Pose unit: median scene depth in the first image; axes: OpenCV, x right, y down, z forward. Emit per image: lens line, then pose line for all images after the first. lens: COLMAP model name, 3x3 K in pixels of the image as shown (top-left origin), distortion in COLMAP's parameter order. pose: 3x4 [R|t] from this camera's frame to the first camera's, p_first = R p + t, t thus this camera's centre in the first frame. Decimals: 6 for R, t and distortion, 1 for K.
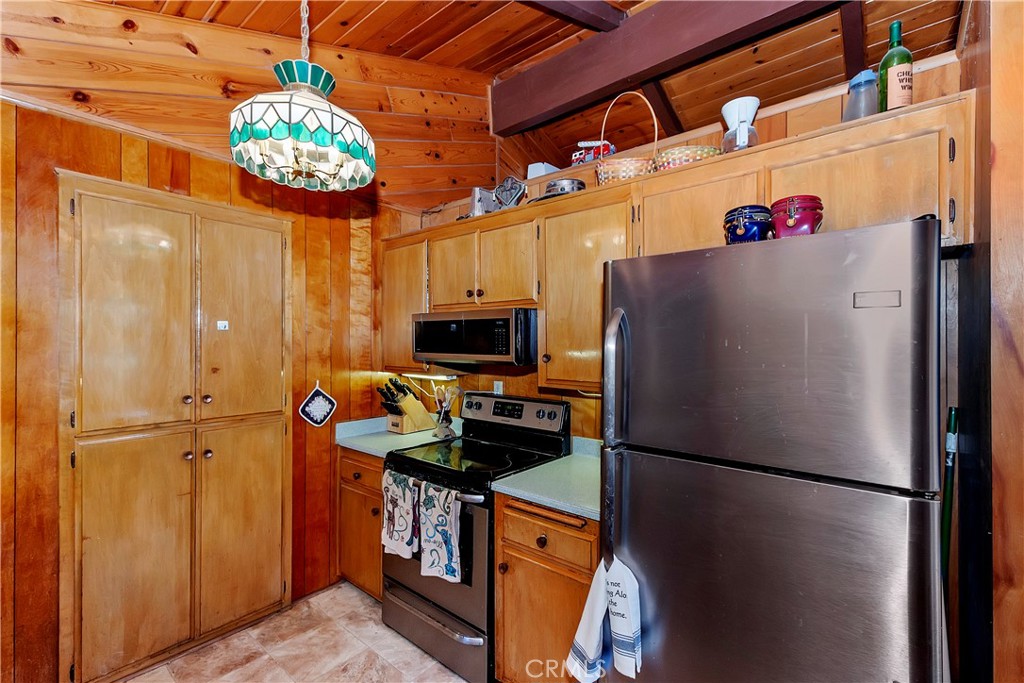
lens RADIAL K [[452.7, 0, 515.1], [0, 452.7, 344.3], [0, 0, 1]] dist [0.003064, -0.000525]
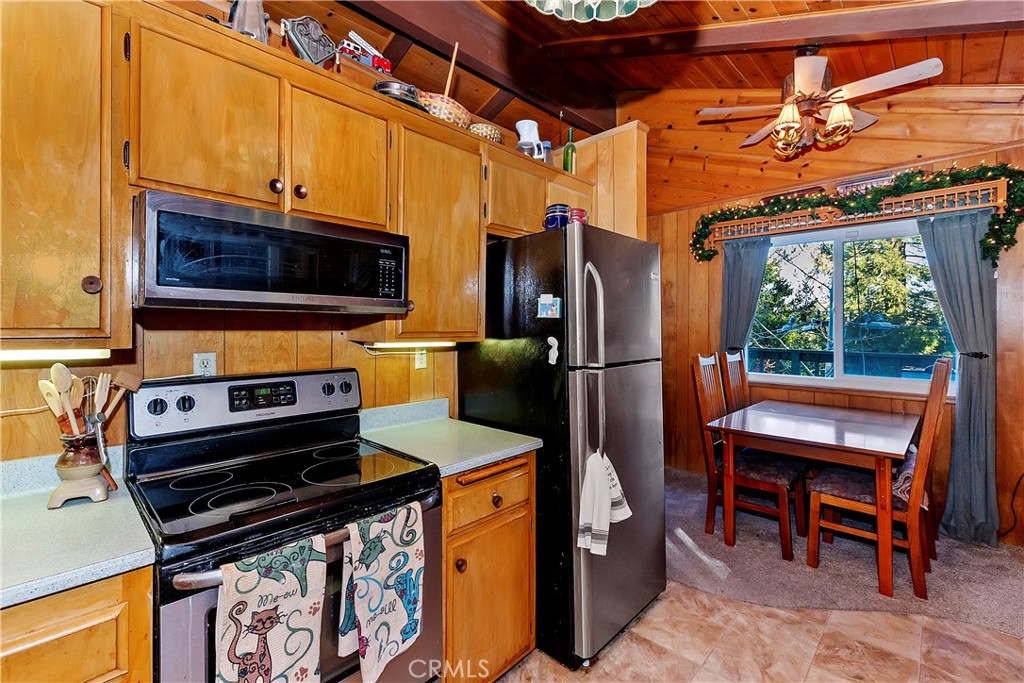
lens RADIAL K [[452.7, 0, 515.1], [0, 452.7, 344.3], [0, 0, 1]] dist [0.003064, -0.000525]
pose [[0.061242, -0.040677, 0.997294, -0.700290], [0.011253, 0.999134, 0.040061, 0.066611], [-0.998060, 0.008769, 0.061647, 0.748105]]
